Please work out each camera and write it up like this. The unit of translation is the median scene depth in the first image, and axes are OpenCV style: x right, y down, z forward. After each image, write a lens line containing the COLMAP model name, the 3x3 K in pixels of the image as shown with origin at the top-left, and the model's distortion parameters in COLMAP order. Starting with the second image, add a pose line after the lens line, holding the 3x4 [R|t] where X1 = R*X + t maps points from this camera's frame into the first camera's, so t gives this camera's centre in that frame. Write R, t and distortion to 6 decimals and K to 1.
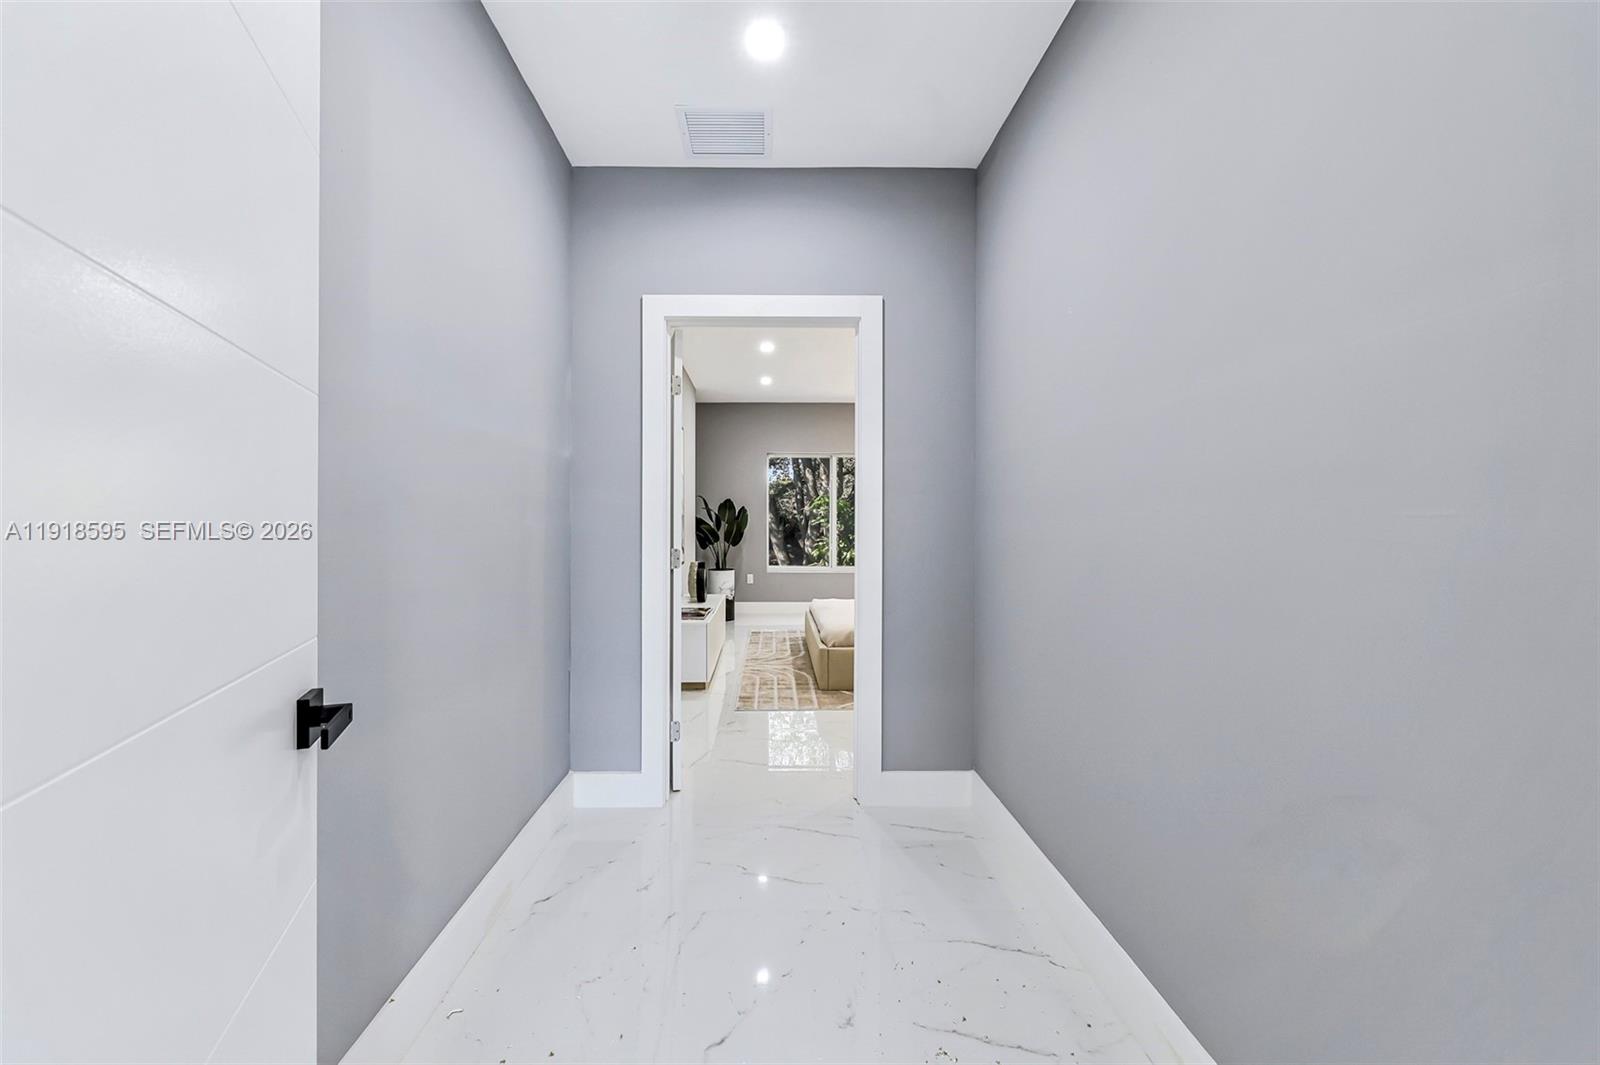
lens RADIAL K [[678.7, 0, 790.3], [0, 678.7, 524.7], [0, 0, 1]] dist [-0.000020, 0.000012]
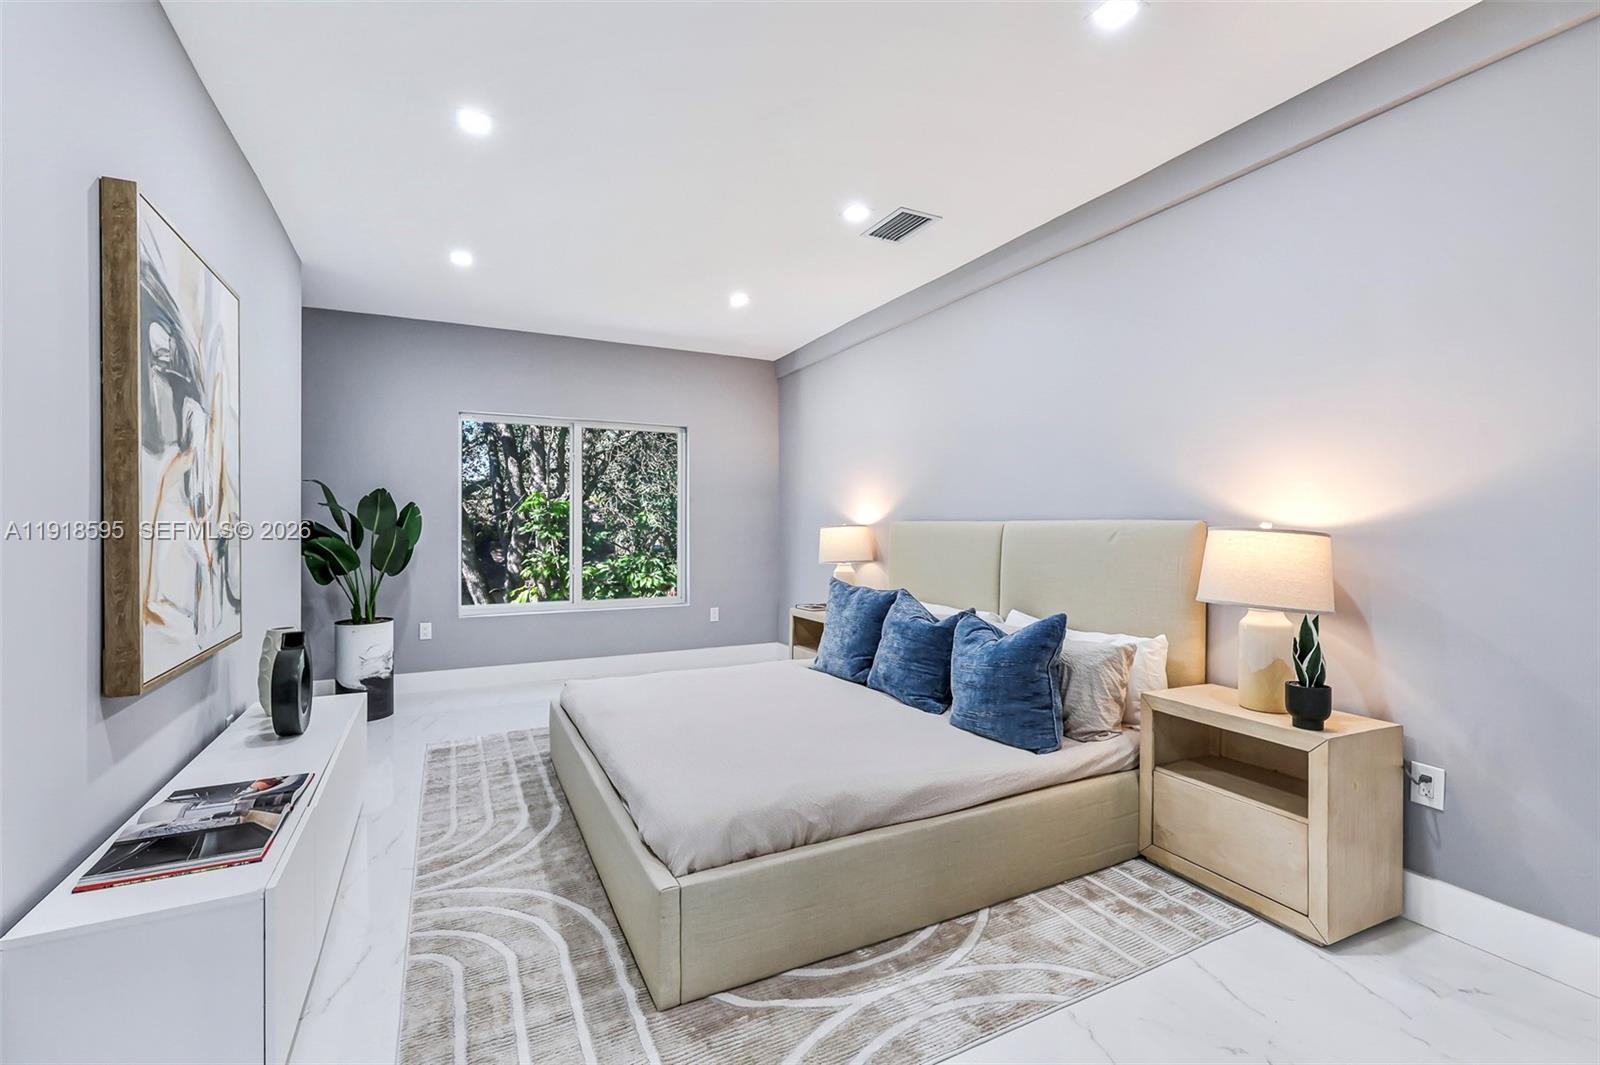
lens RADIAL K [[678.7, 0, 790.3], [0, 678.7, 524.7], [0, 0, 1]] dist [-0.000020, 0.000012]
pose [[0.905866, -0.001538, 0.423562, -0.024813], [0.006033, 0.999939, -0.009271, -0.002112], [-0.423522, 0.010953, 0.905820, 0.377117]]
